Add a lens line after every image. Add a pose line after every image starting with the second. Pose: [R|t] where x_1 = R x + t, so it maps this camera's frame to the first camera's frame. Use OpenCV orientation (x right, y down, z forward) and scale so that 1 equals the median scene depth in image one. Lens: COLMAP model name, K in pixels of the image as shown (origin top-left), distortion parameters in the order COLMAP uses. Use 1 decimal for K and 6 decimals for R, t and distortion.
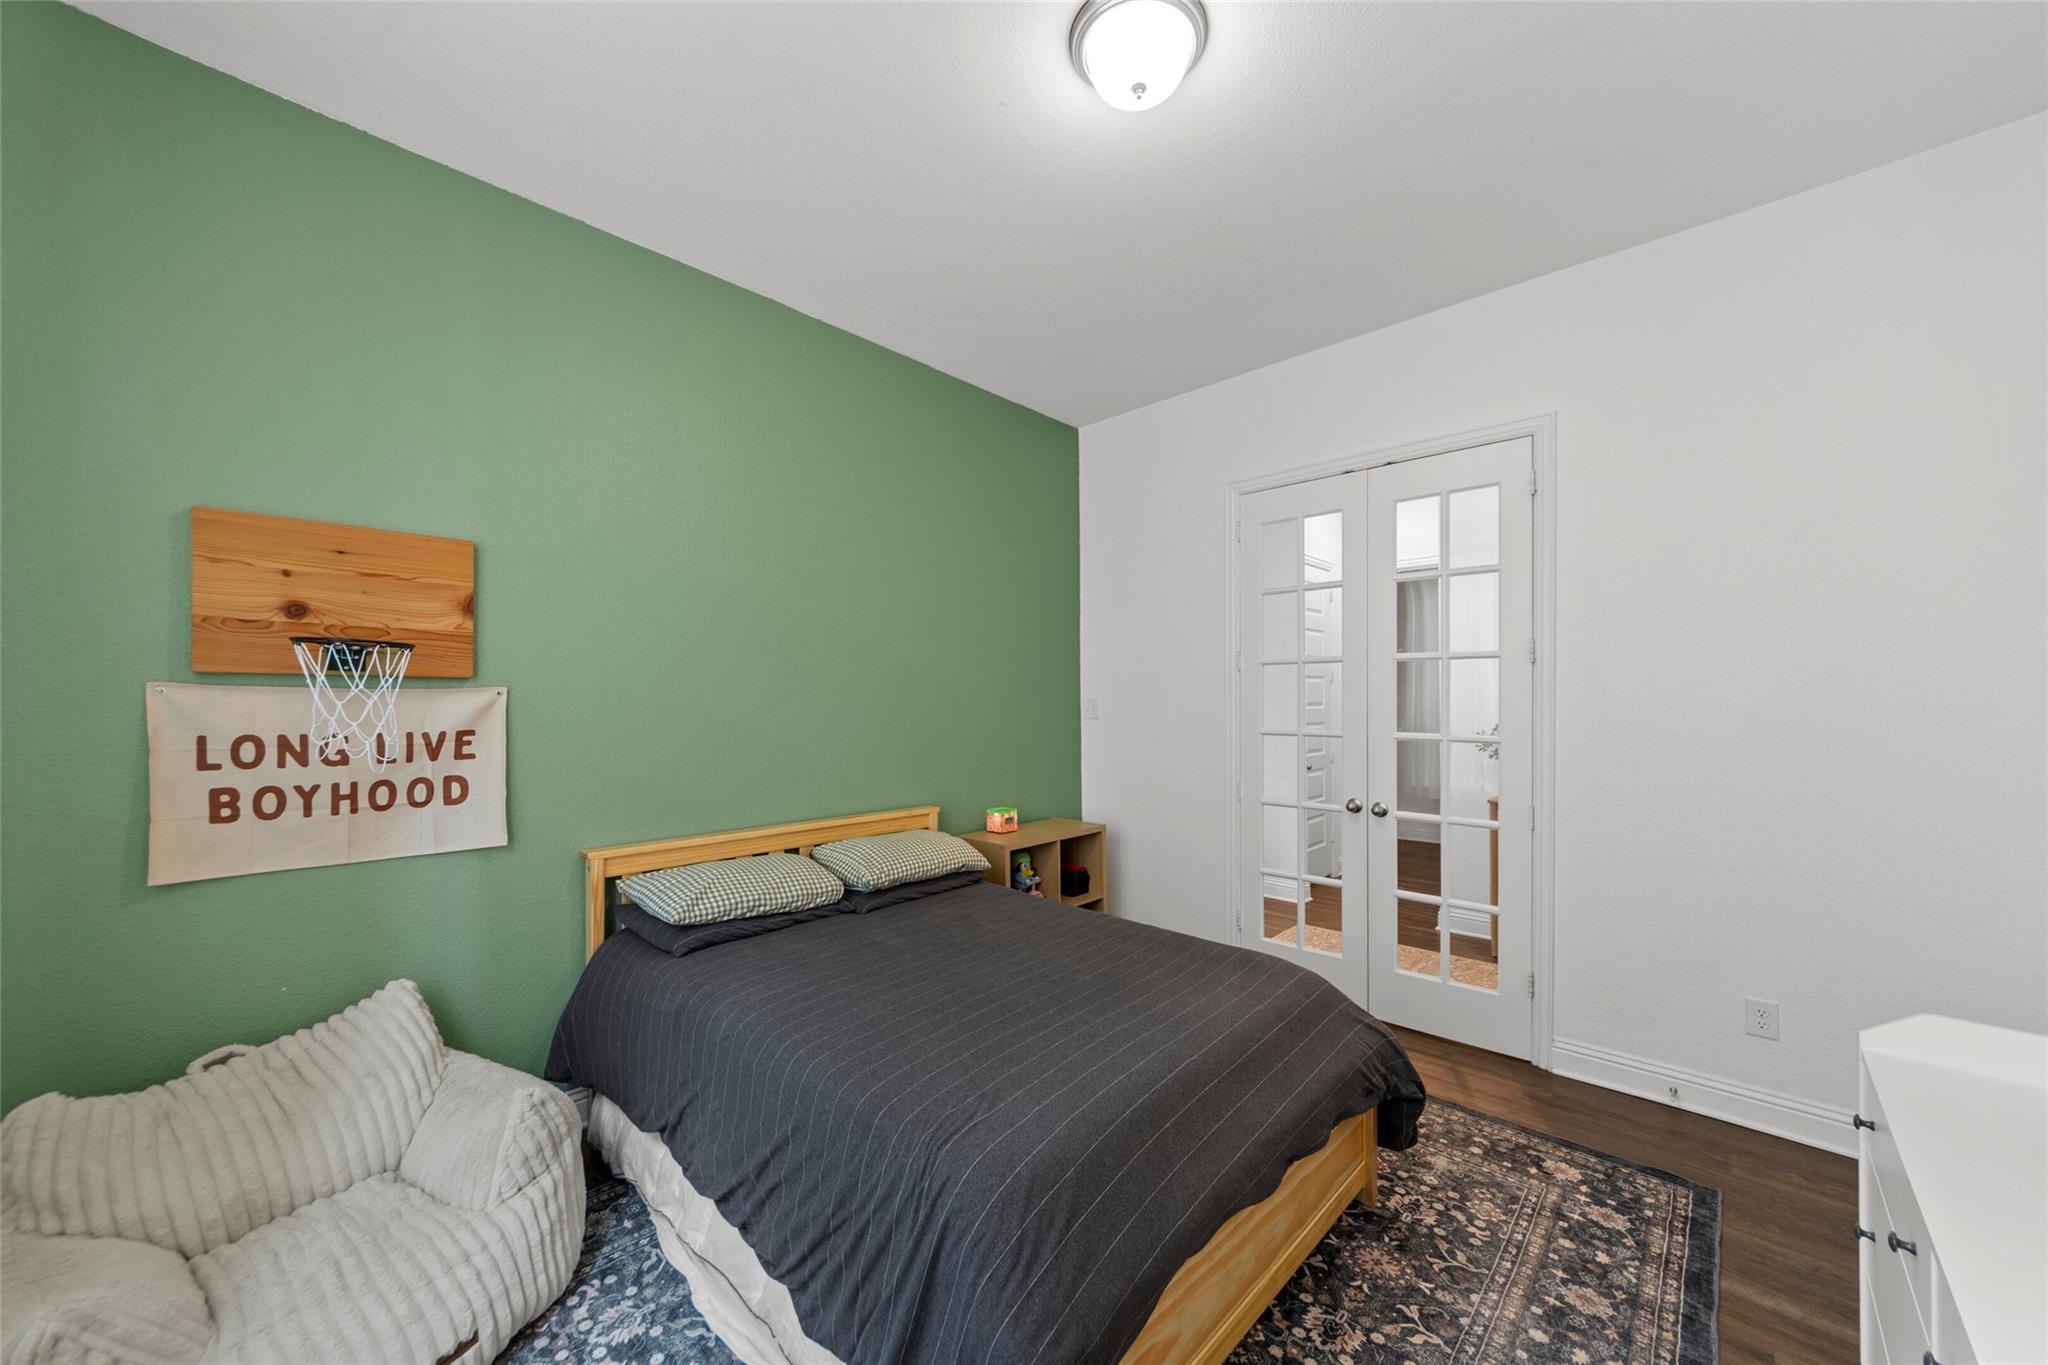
lens RADIAL K [[728.6, 0, 1038.4], [0, 728.6, 697.1], [0, 0, 1]] dist [0.001294, -0.000073]
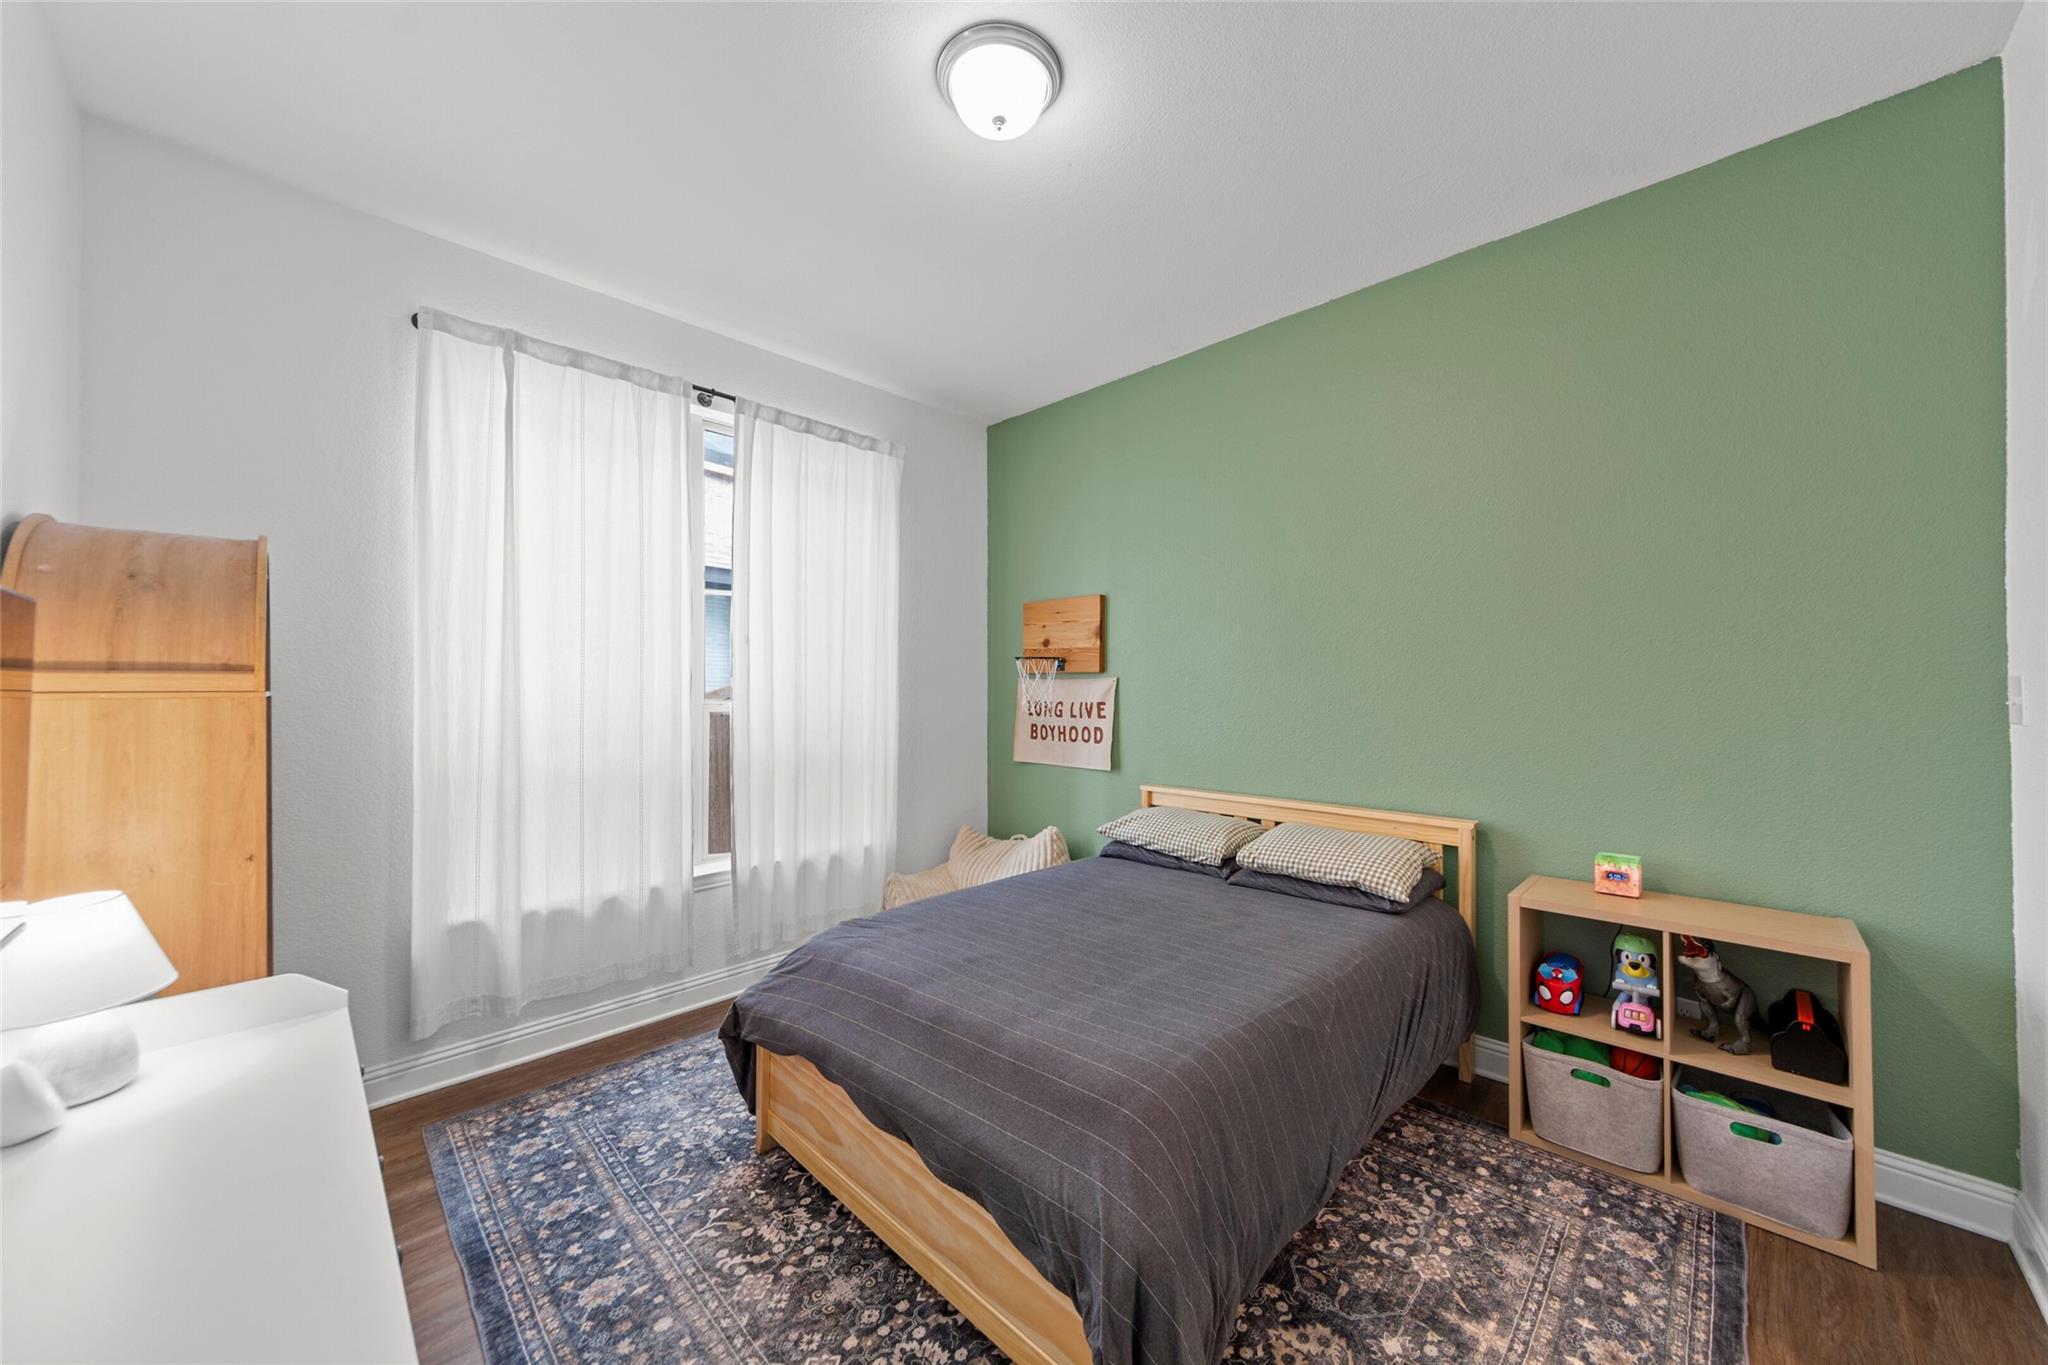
lens RADIAL K [[728.6, 0, 1038.8], [0, 728.6, 682.4], [0, 0, 1]] dist [0.001294, -0.000073]
pose [[-0.000164, -0.005112, -0.999987, 1.038151], [0.007147, 0.999961, -0.005113, 0.006450], [0.999974, -0.007148, -0.000128, 0.905563]]
